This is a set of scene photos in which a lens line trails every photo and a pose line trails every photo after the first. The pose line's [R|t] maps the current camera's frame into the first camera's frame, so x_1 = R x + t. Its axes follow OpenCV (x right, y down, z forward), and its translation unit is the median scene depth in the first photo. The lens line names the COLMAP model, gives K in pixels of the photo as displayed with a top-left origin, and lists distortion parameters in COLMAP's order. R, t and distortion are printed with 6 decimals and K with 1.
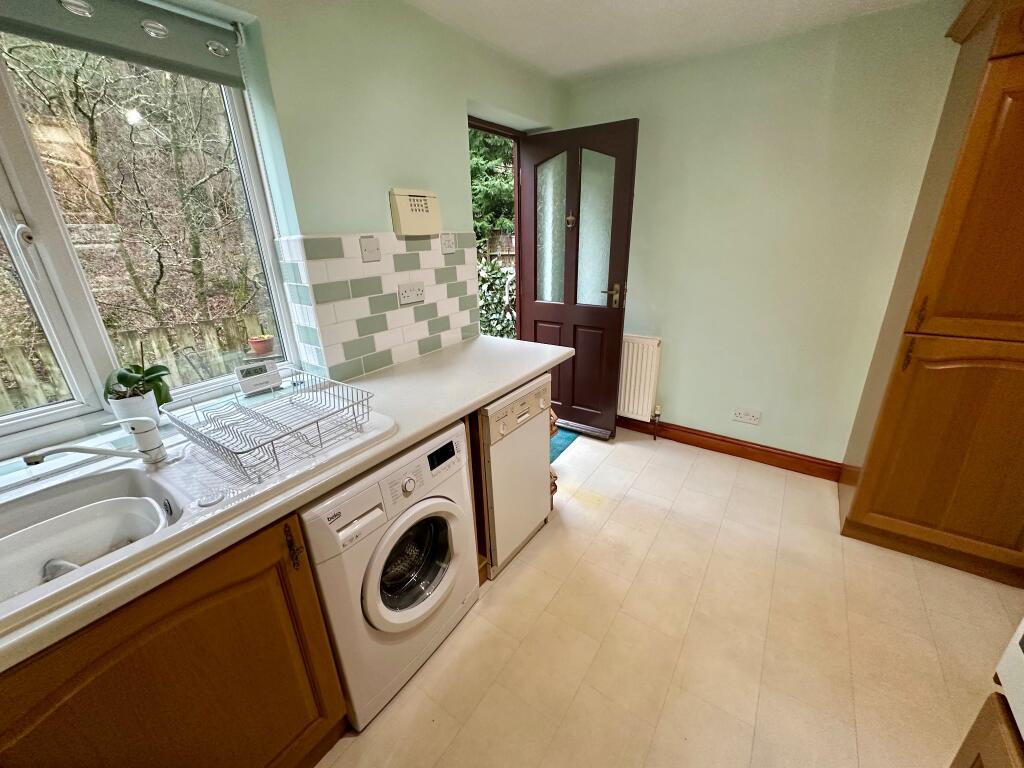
lens RADIAL K [[405.5, 0, 515.9], [0, 405.5, 377.5], [0, 0, 1]] dist [-0.005106, -0.000936]
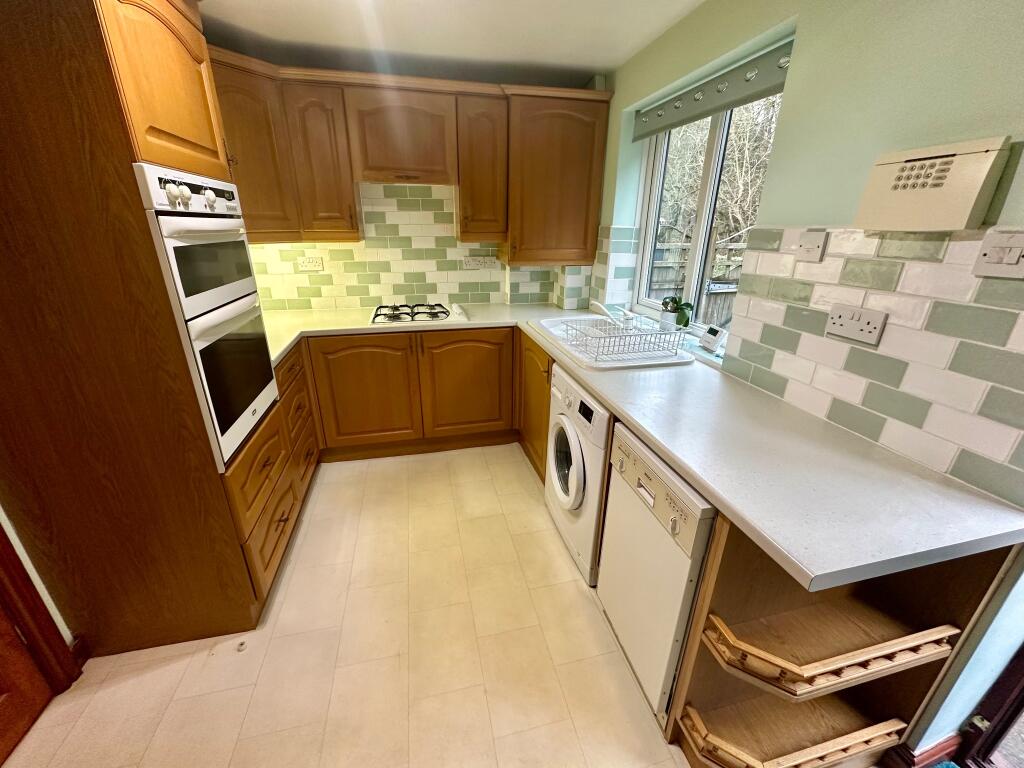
lens RADIAL K [[405.5, 0, 512.6], [0, 405.5, 381.6], [0, 0, 1]] dist [-0.005106, -0.000936]
pose [[-0.661466, 0.288464, -0.692280, 0.571282], [-0.246789, 0.787942, 0.564130, -0.374783], [0.708208, 0.544000, -0.450007, 0.997933]]
